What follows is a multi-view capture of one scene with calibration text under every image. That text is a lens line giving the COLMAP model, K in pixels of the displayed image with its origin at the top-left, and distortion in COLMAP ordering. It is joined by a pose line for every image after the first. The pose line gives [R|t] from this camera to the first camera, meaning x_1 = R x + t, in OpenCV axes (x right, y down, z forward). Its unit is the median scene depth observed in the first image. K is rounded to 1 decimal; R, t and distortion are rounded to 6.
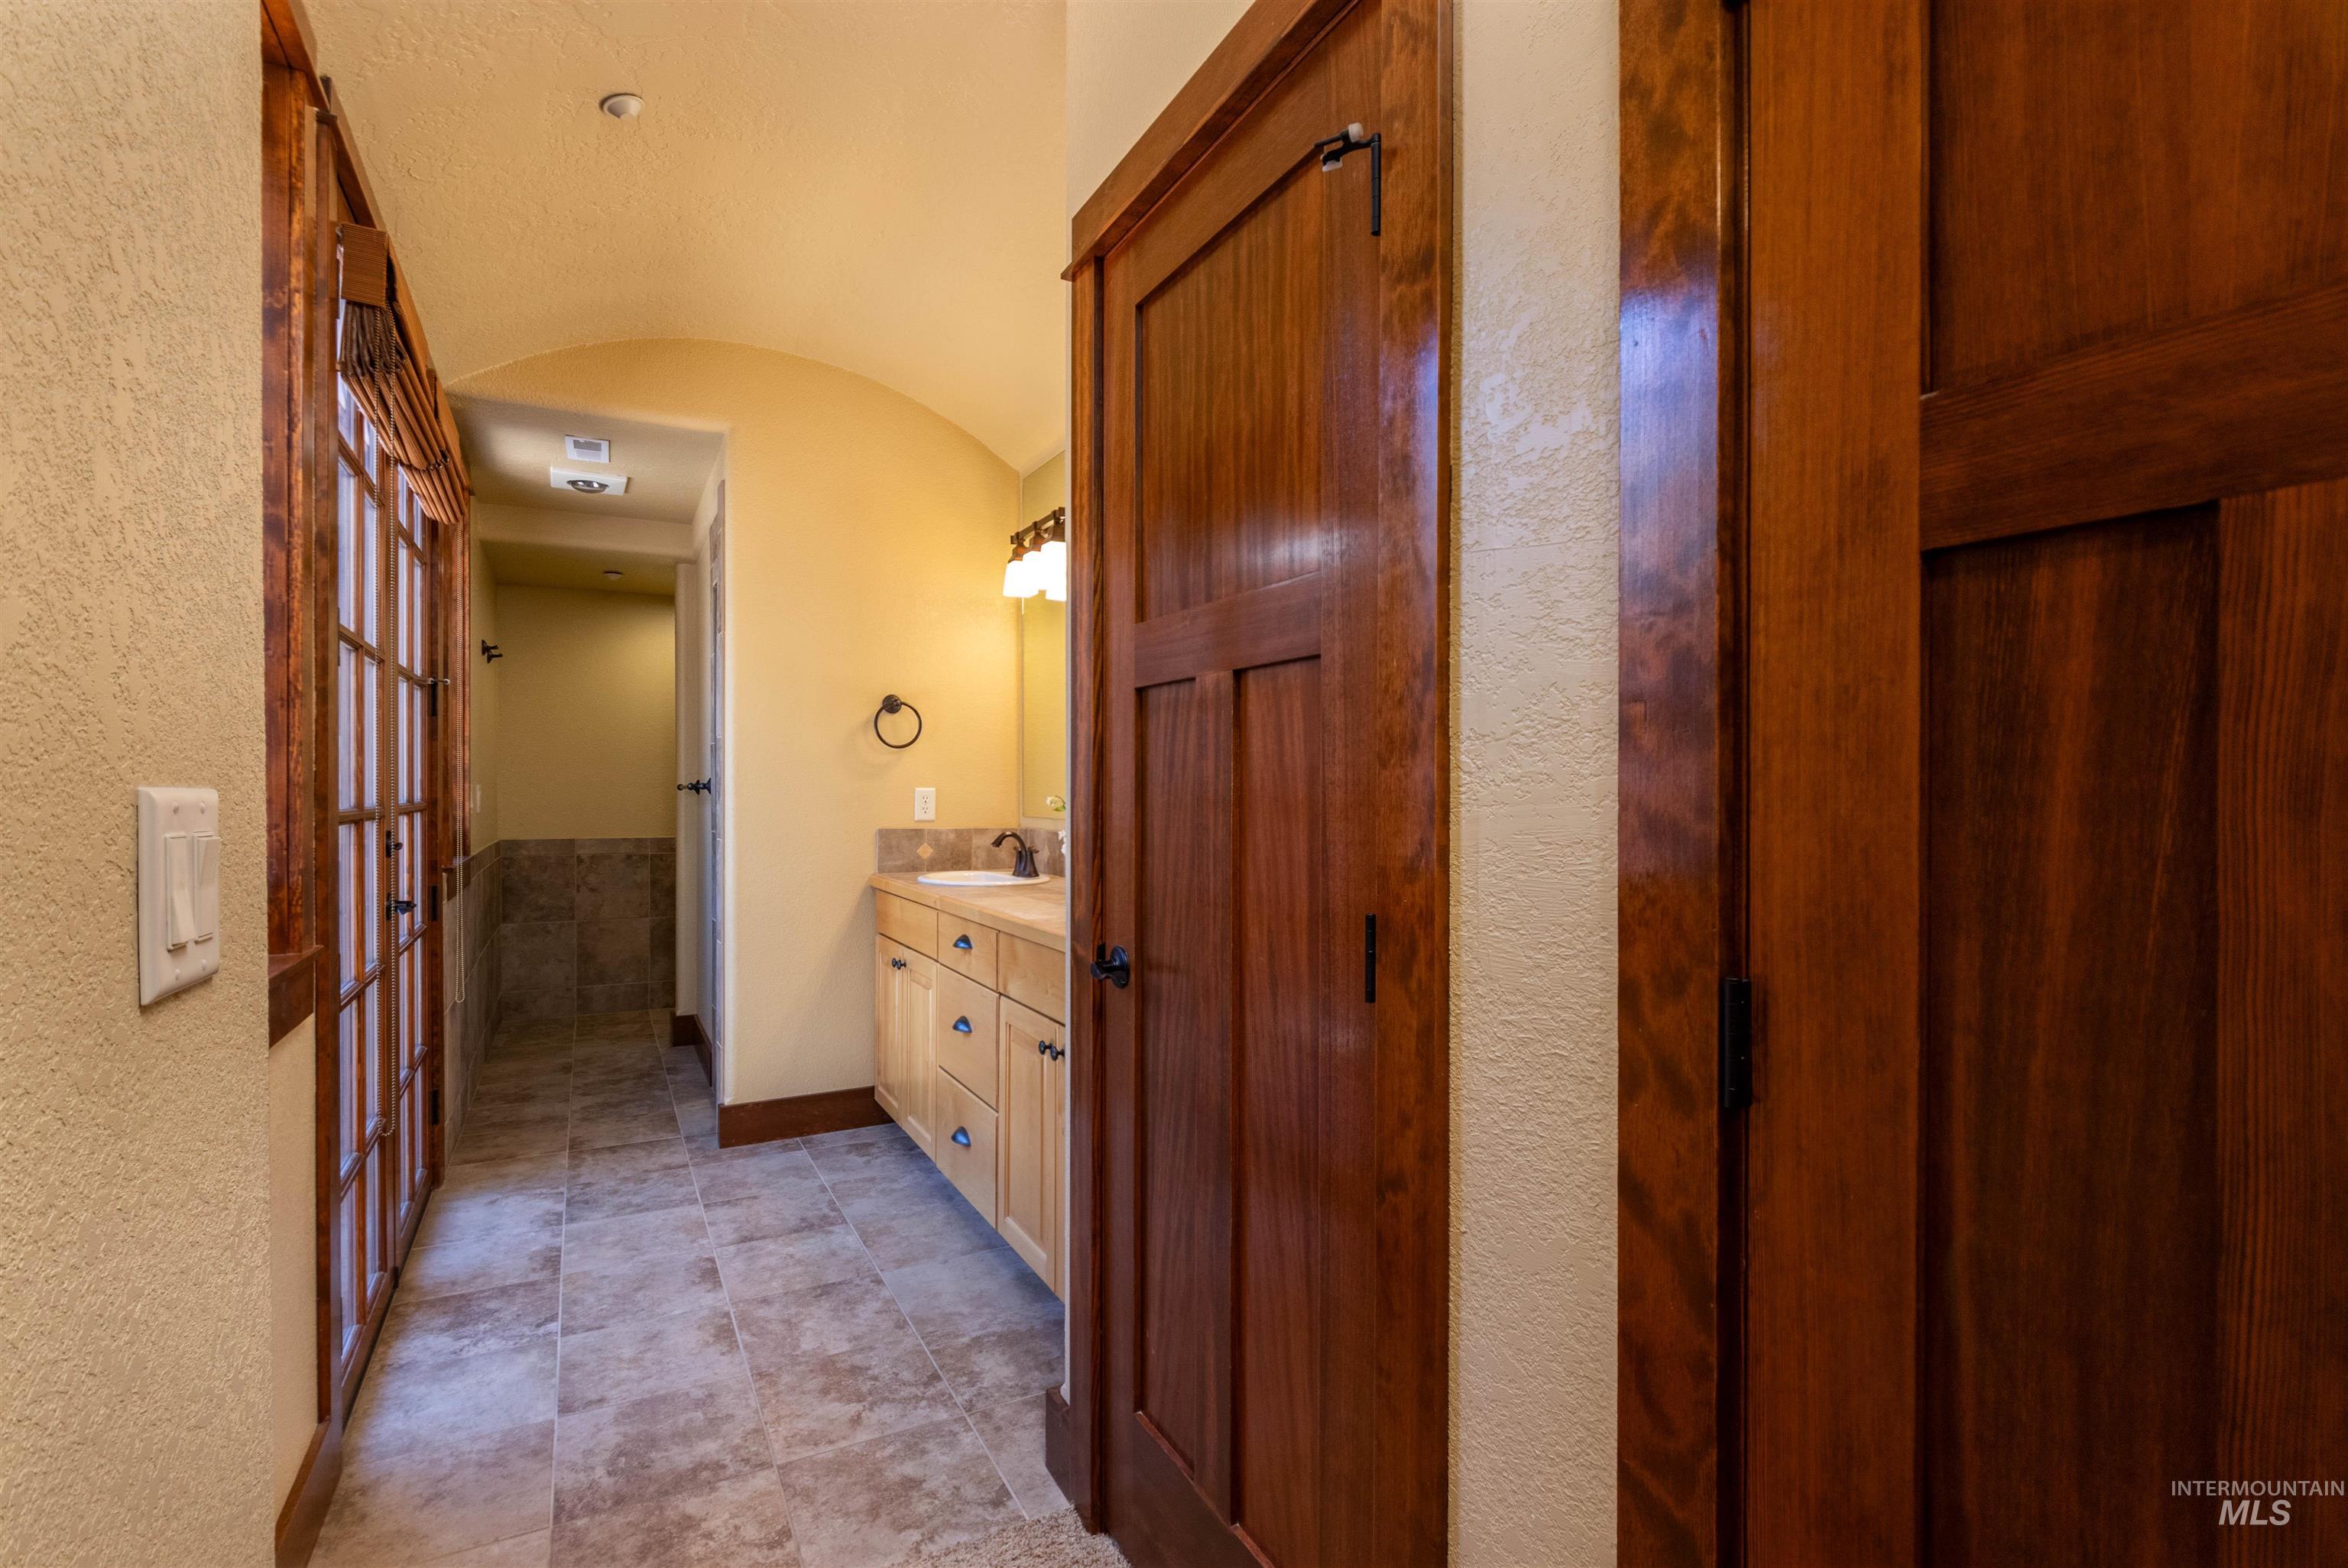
lens RADIAL K [[1104.7, 0, 1169.5], [0, 1104.7, 791.2], [0, 0, 1]] dist [0.005910, -0.004270]
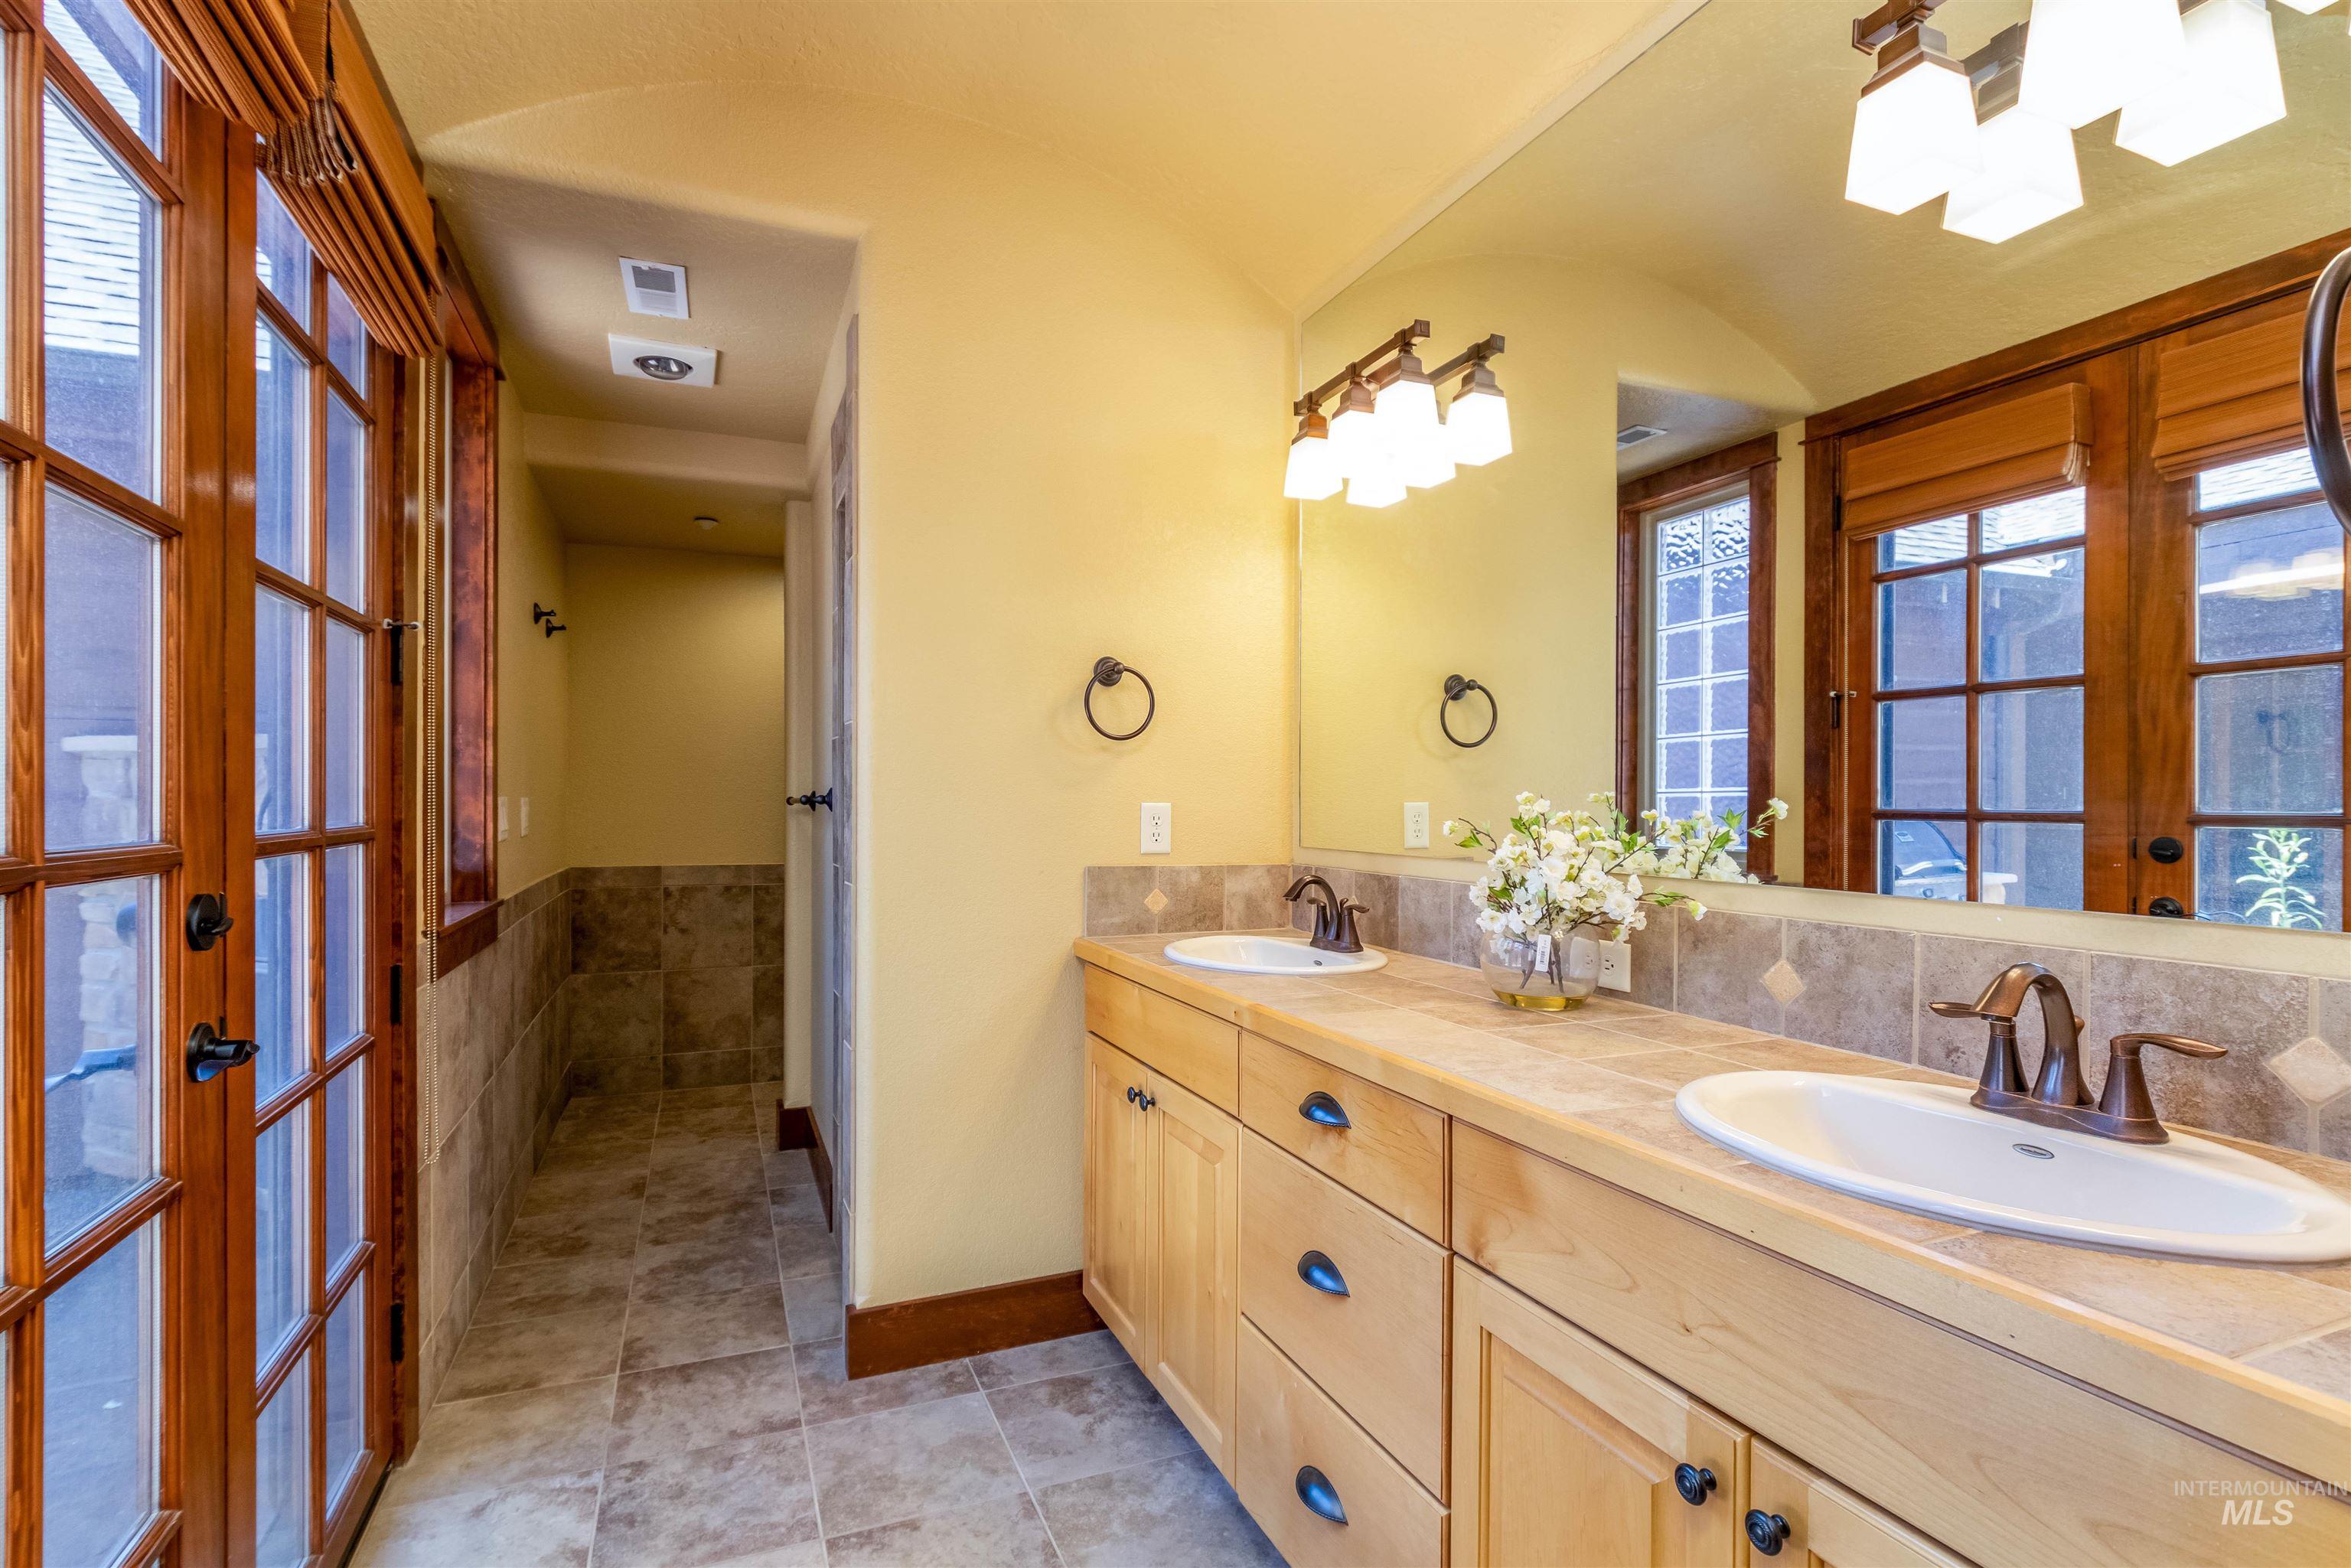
lens RADIAL K [[1106.2, 0, 1156.1], [0, 1106.2, 795.5], [0, 0, 1]] dist [0.005910, -0.004270]
pose [[0.995114, -0.000216, -0.098728, -0.160017], [-0.000370, 0.999982, -0.005923, -0.003438], [0.098728, 0.005931, 0.995097, 0.365527]]
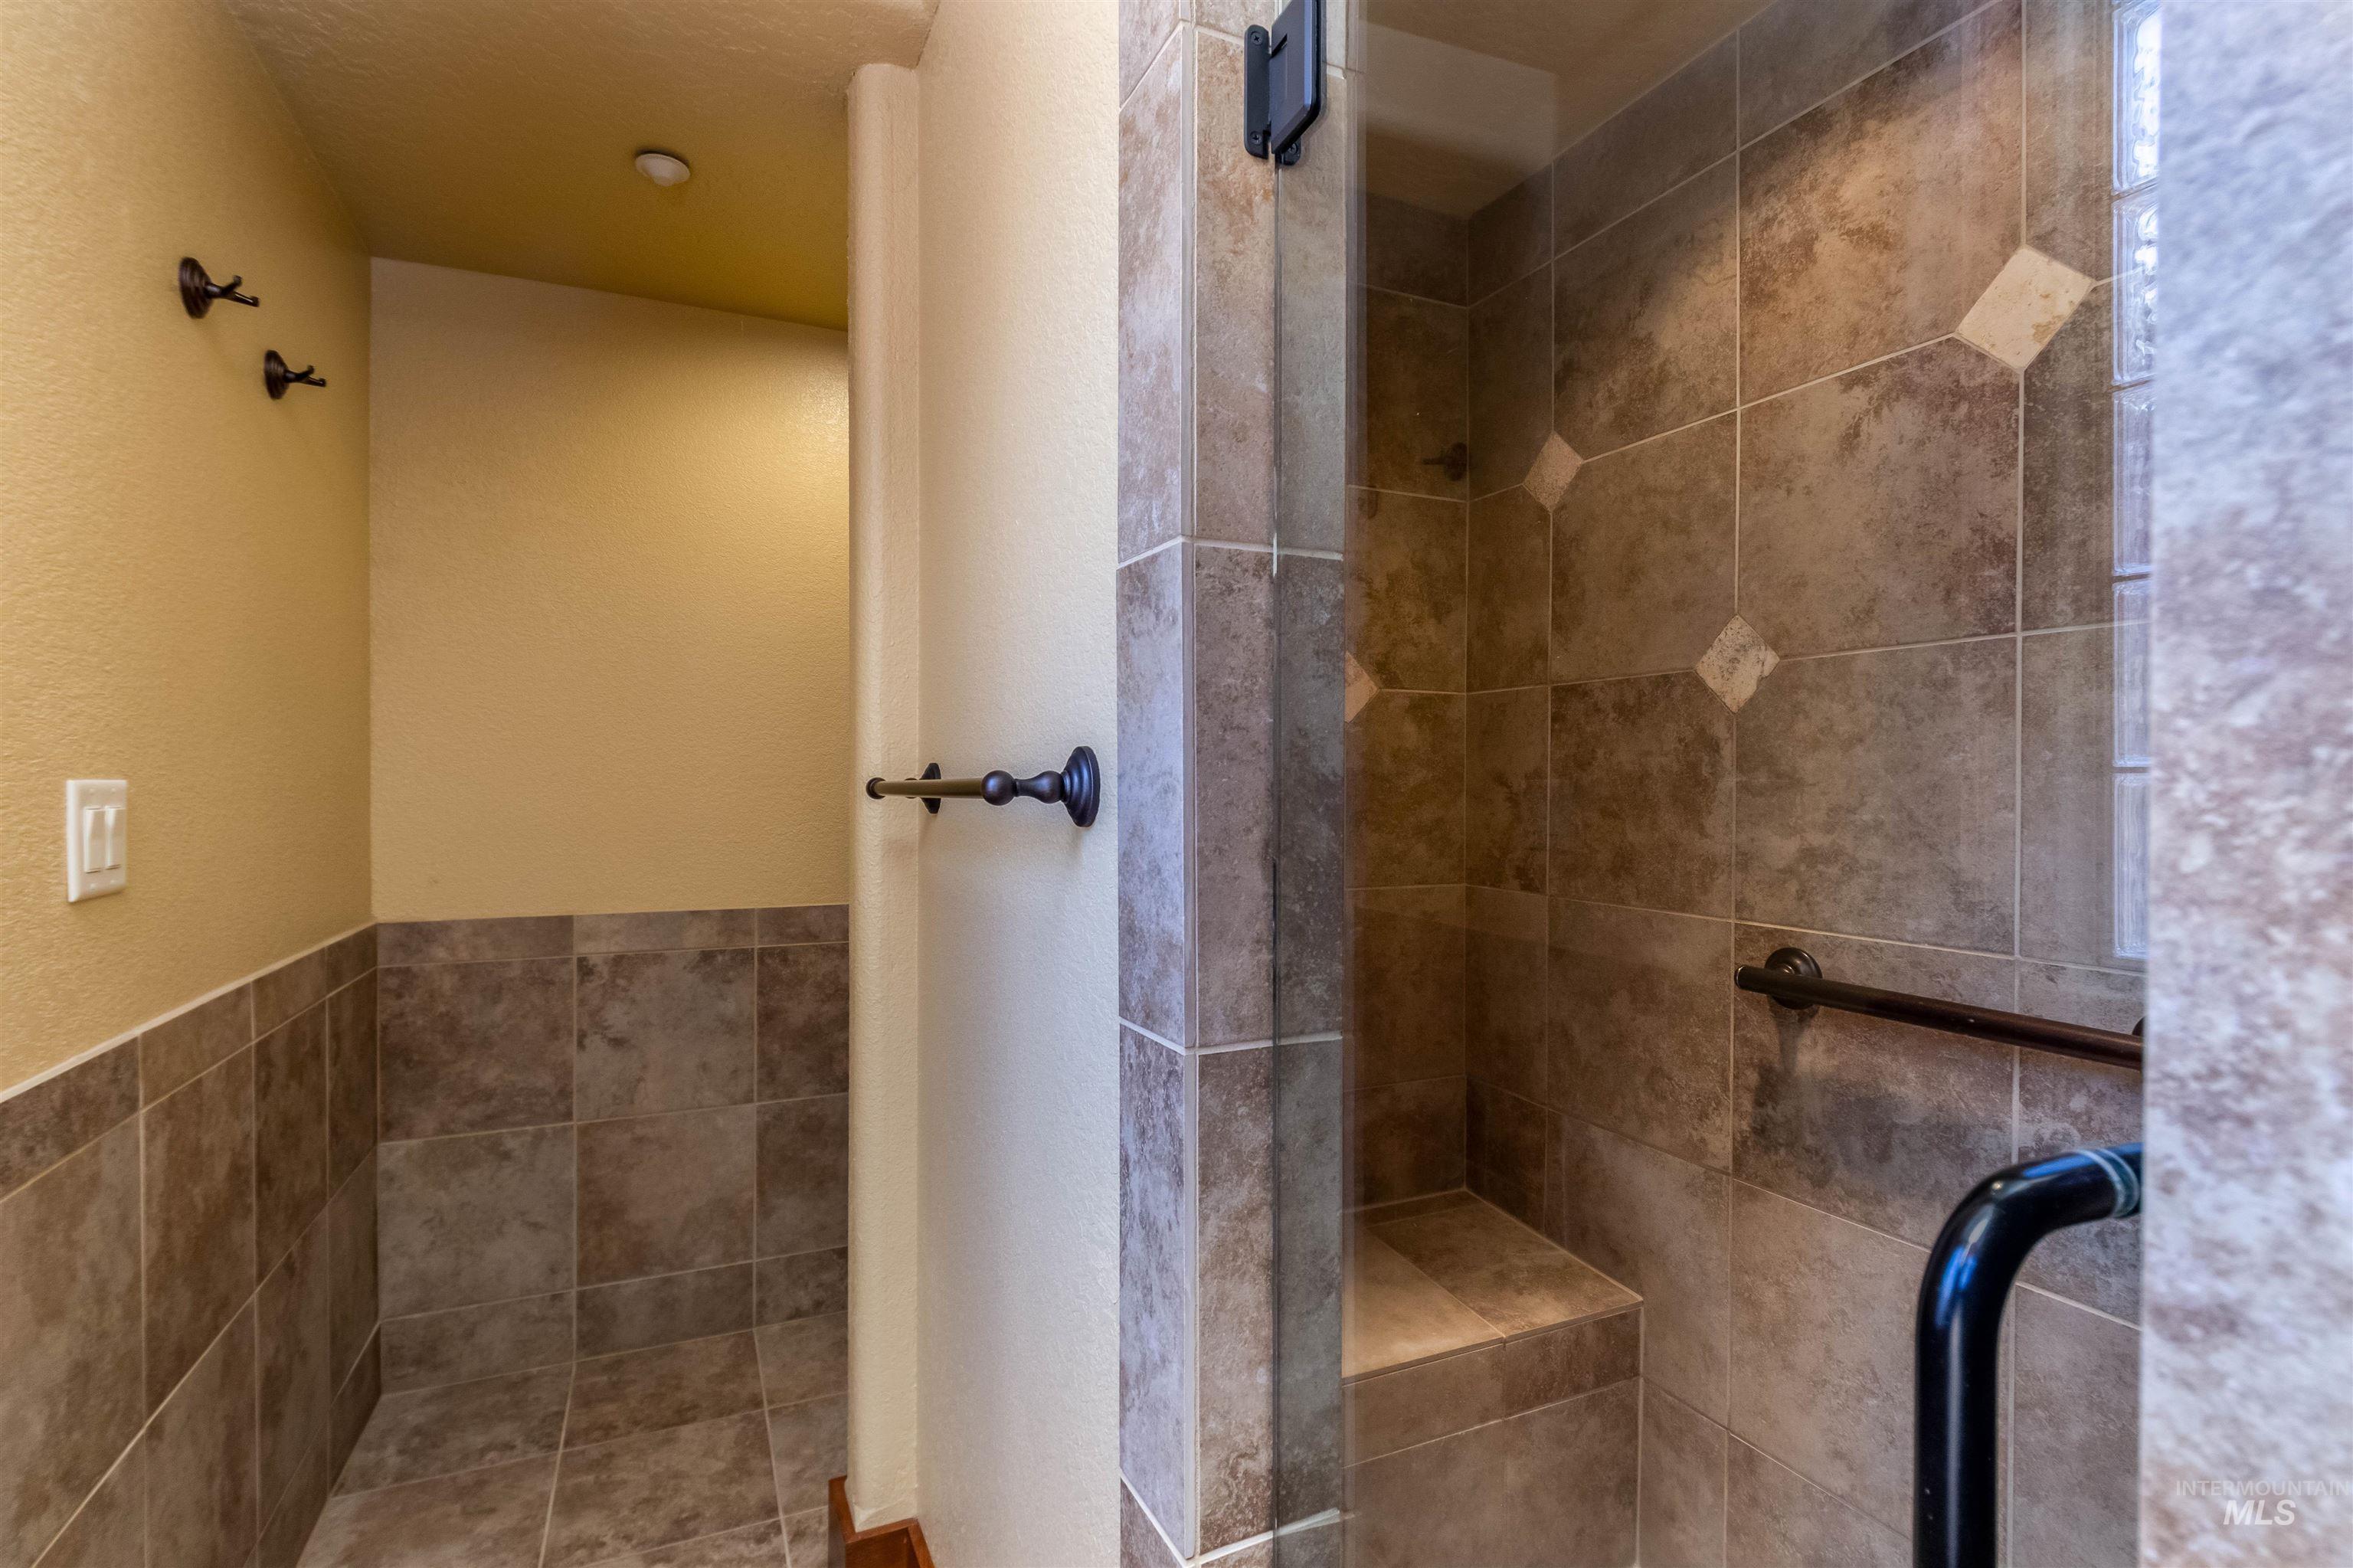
lens RADIAL K [[1107.2, 0, 1197.7], [0, 1107.2, 782.8], [0, 0, 1]] dist [0.005910, -0.004270]
pose [[0.999301, -0.000047, -0.037373, -0.434247], [-0.000040, 0.999997, -0.002327, -0.005140], [0.037373, 0.002327, 0.999299, 0.888079]]
